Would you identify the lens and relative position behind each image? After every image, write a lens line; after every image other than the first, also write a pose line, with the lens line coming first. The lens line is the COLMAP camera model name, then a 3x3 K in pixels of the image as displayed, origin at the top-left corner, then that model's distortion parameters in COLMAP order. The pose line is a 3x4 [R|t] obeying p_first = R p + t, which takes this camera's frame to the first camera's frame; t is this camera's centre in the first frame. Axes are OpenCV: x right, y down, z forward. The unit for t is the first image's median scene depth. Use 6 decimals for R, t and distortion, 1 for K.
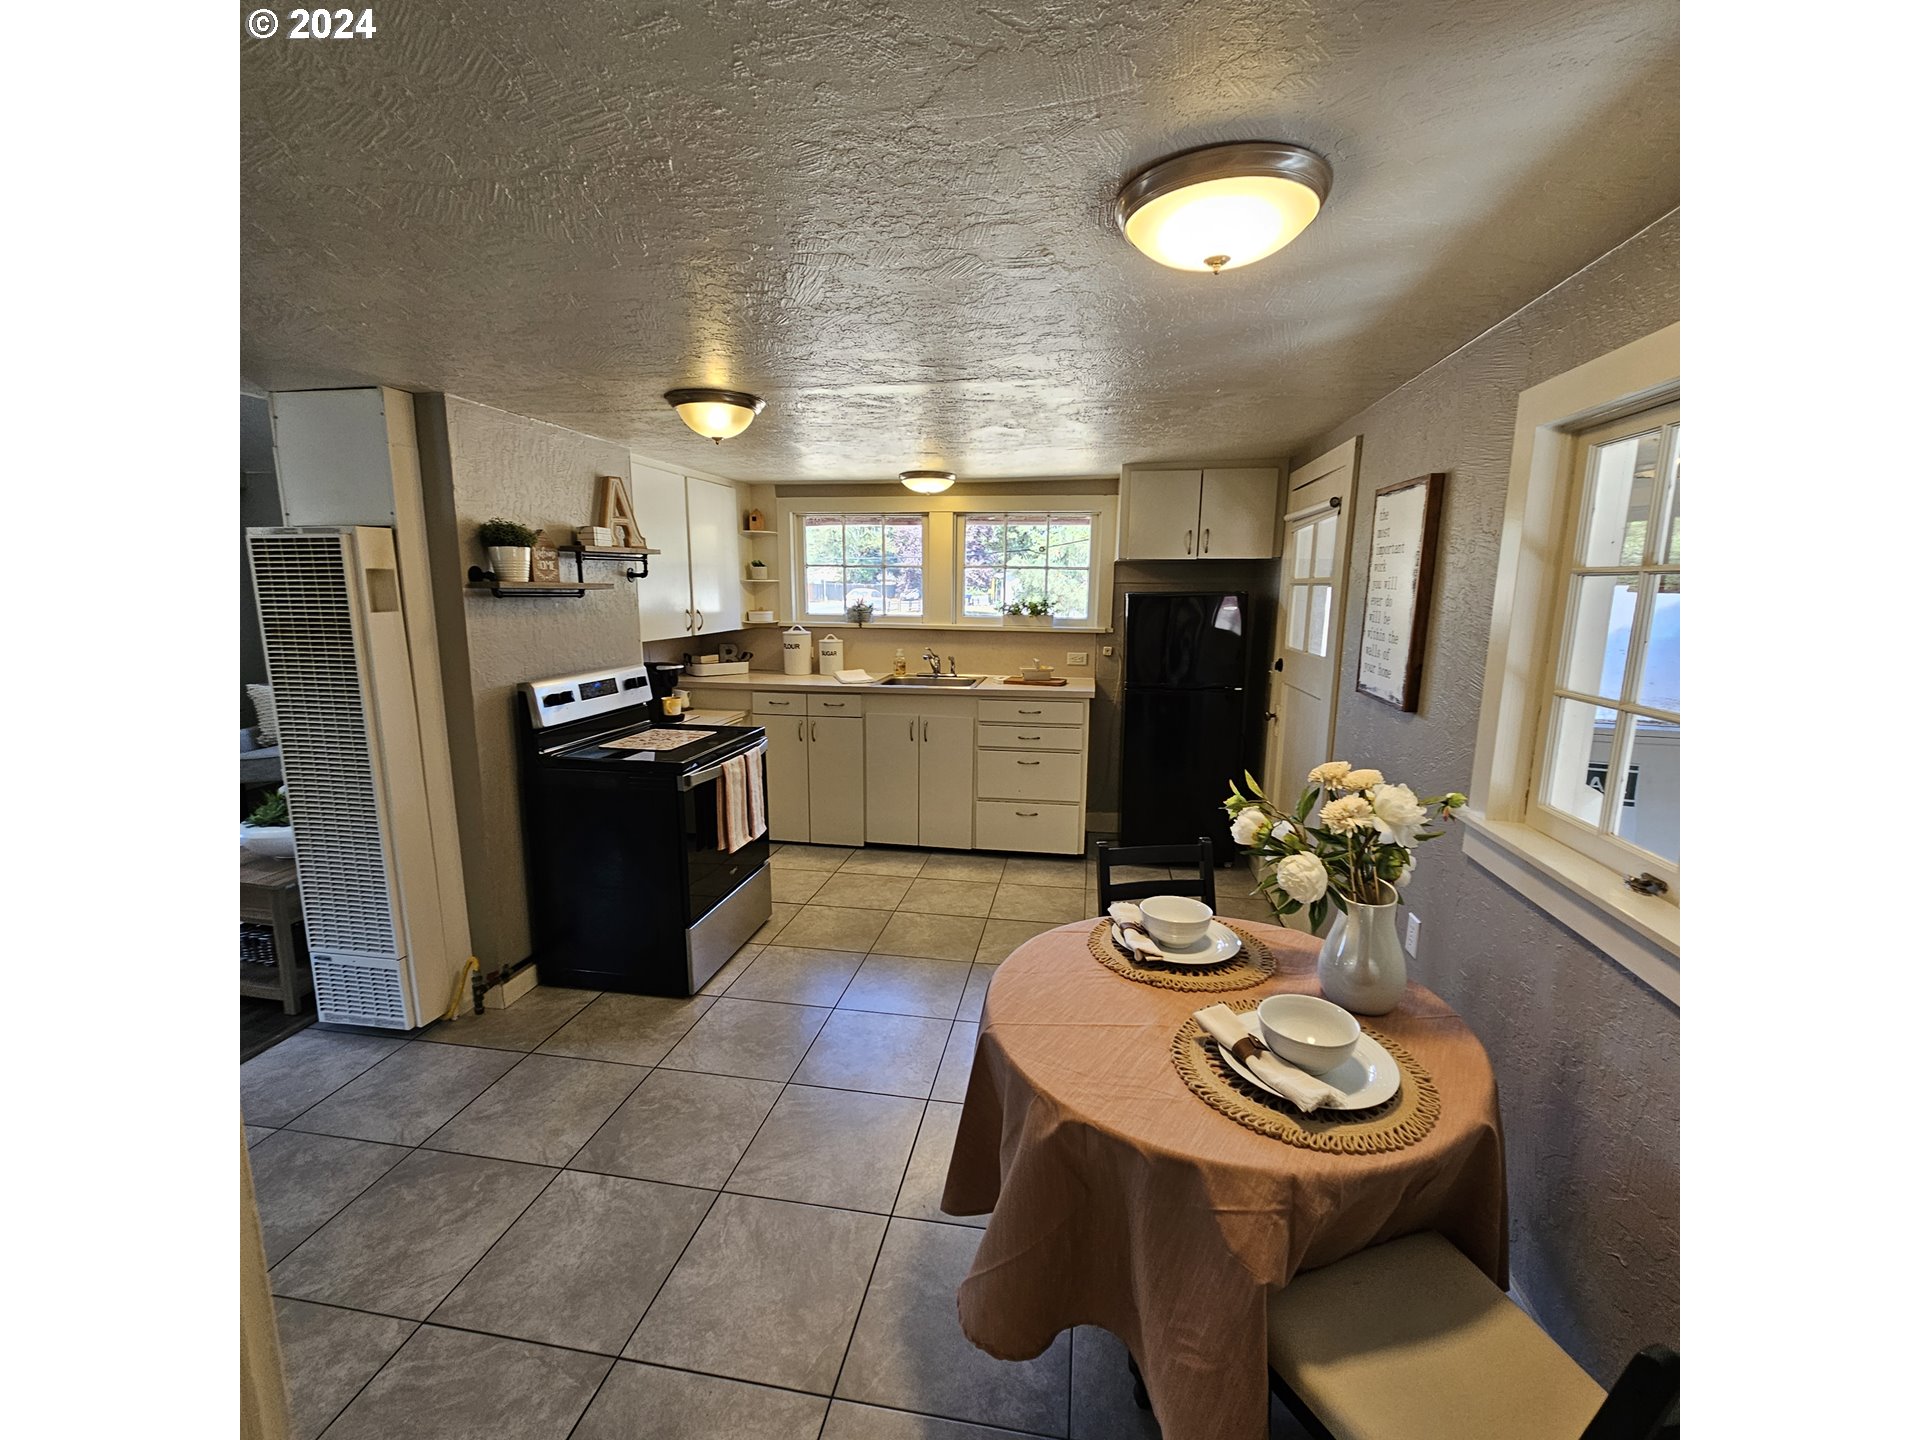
lens RADIAL K [[783.3, 0, 957.6], [0, 783.3, 727.0], [0, 0, 1]] dist [-0.000992, -0.000114]
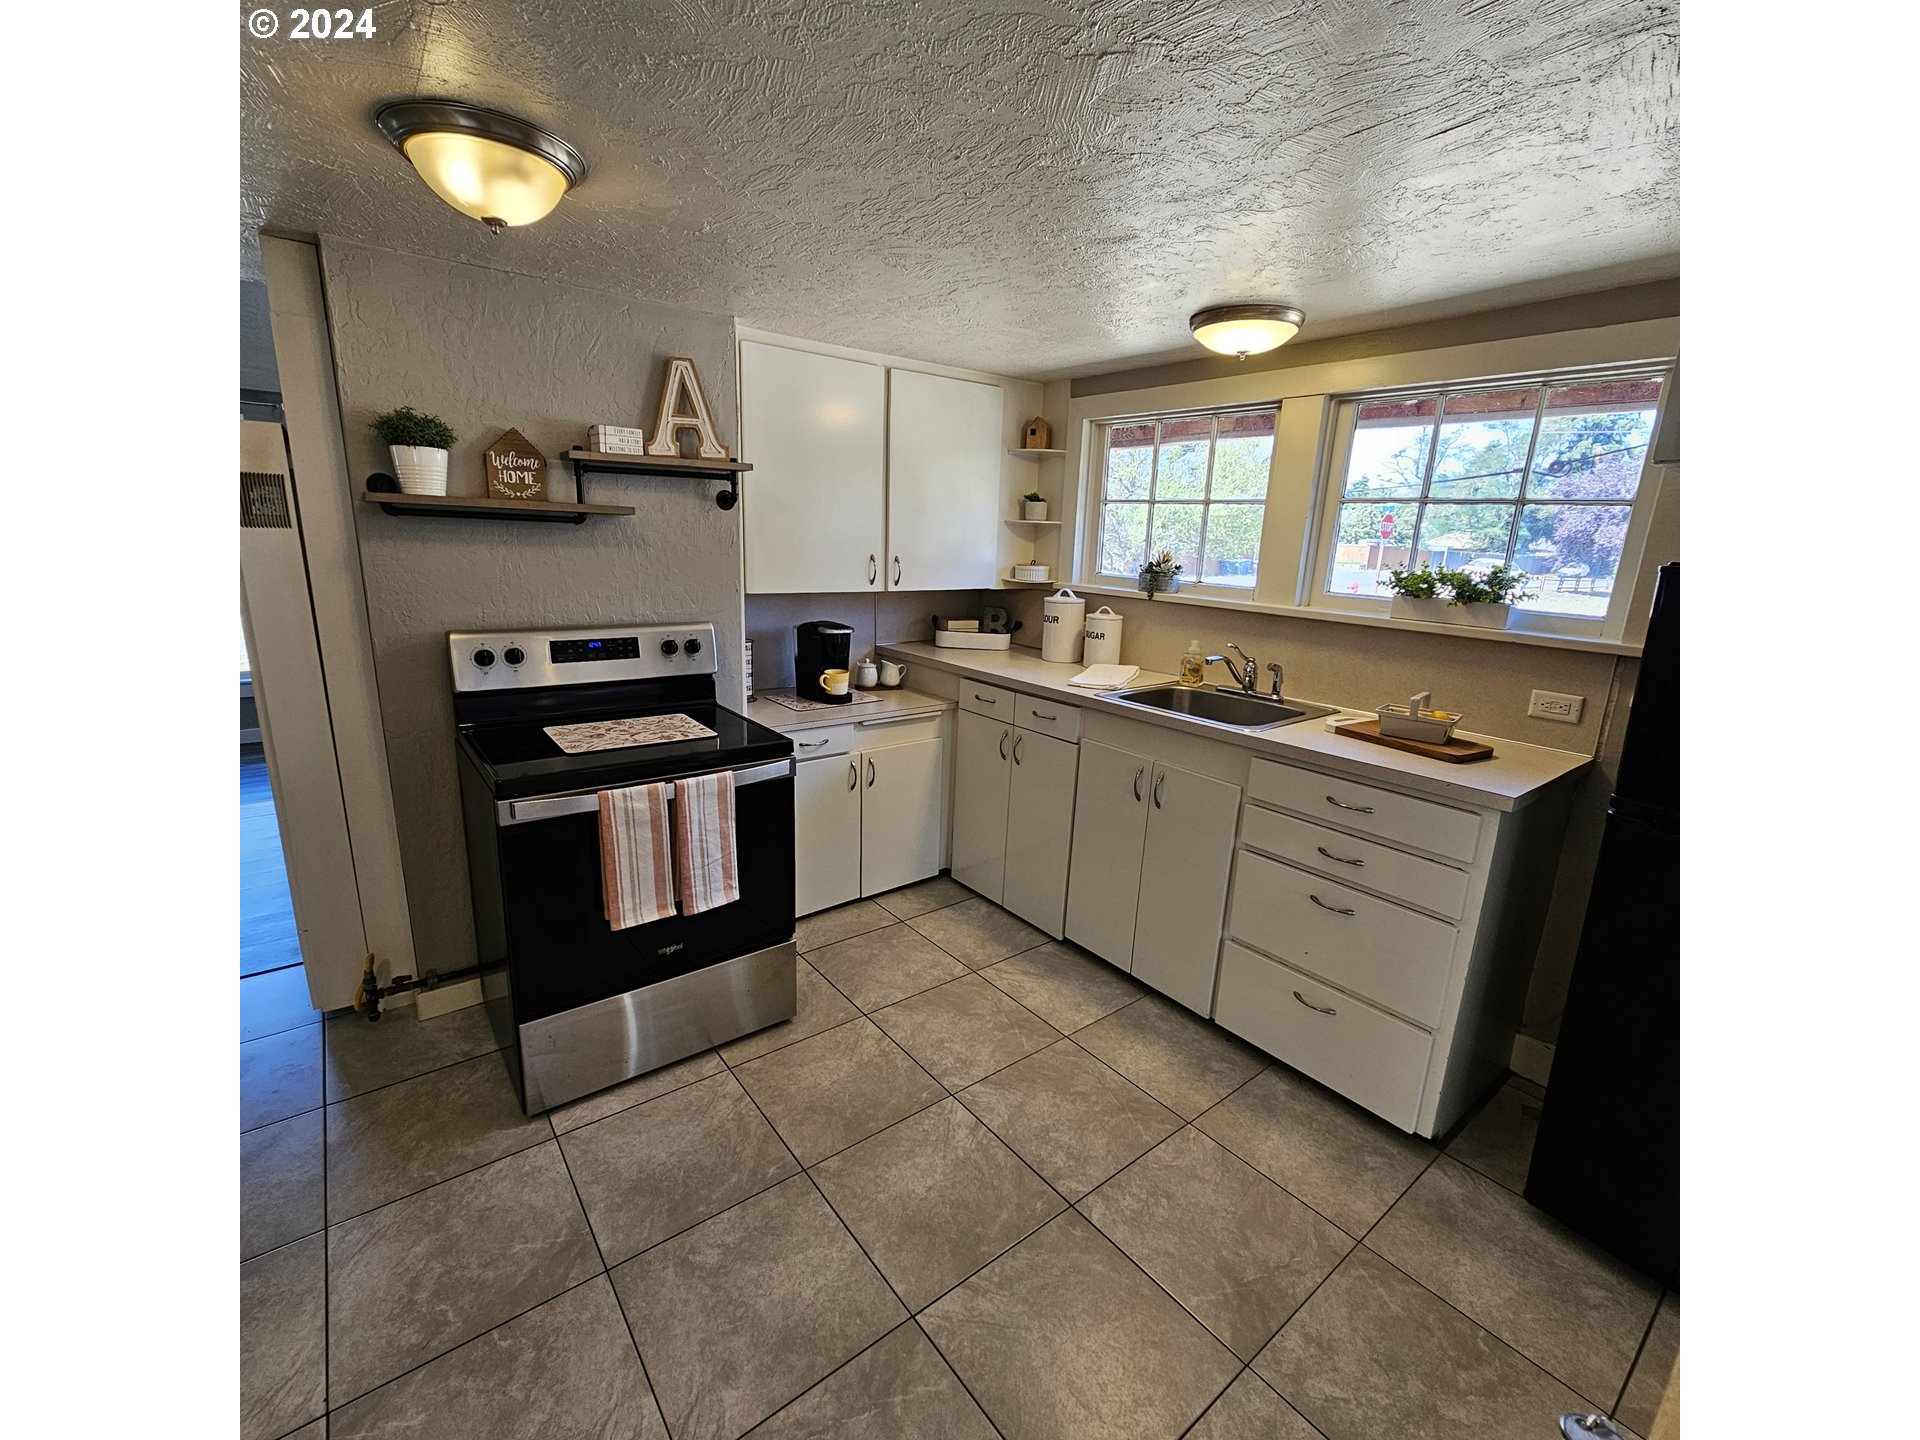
lens RADIAL K [[783.3, 0, 957.6], [0, 783.3, 727.0], [0, 0, 1]] dist [-0.000992, -0.000114]
pose [[0.744056, 0.183112, -0.642535, 0.202200], [-0.152319, 0.982874, 0.103719, -0.075010], [0.650523, 0.020698, 0.759205, 0.467949]]
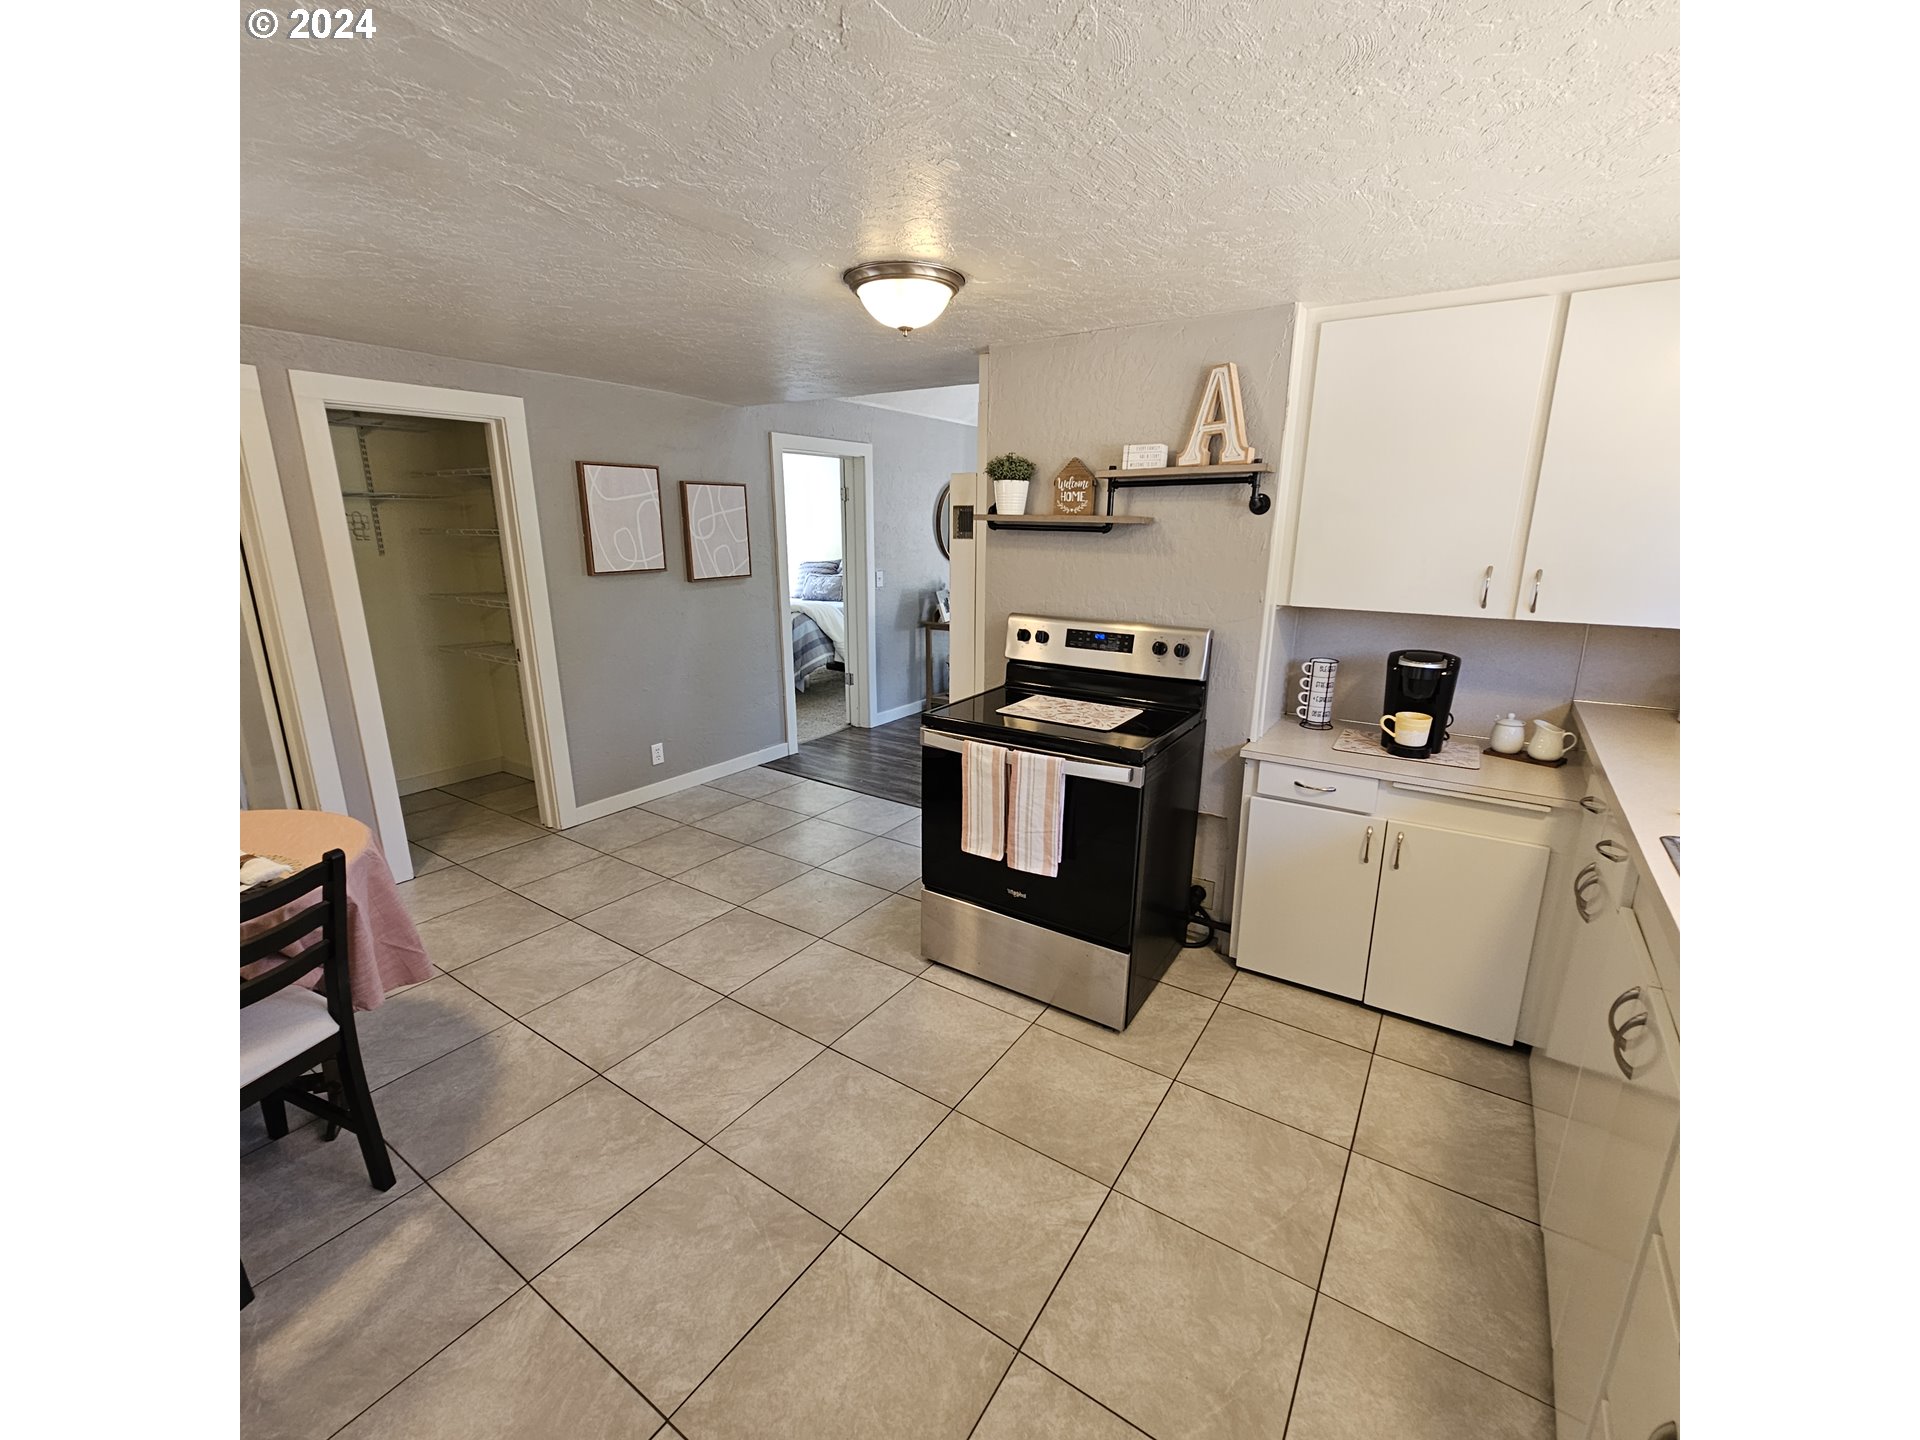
lens RADIAL K [[785.0, 0, 949.0], [0, 785.0, 723.6], [0, 0, 1]] dist [0.000614, -0.003085]
pose [[-0.410016, 0.225048, -0.883878, 0.277598], [-0.167425, 0.934044, 0.315486, -0.147432], [0.896580, 0.277337, -0.345294, 0.831550]]
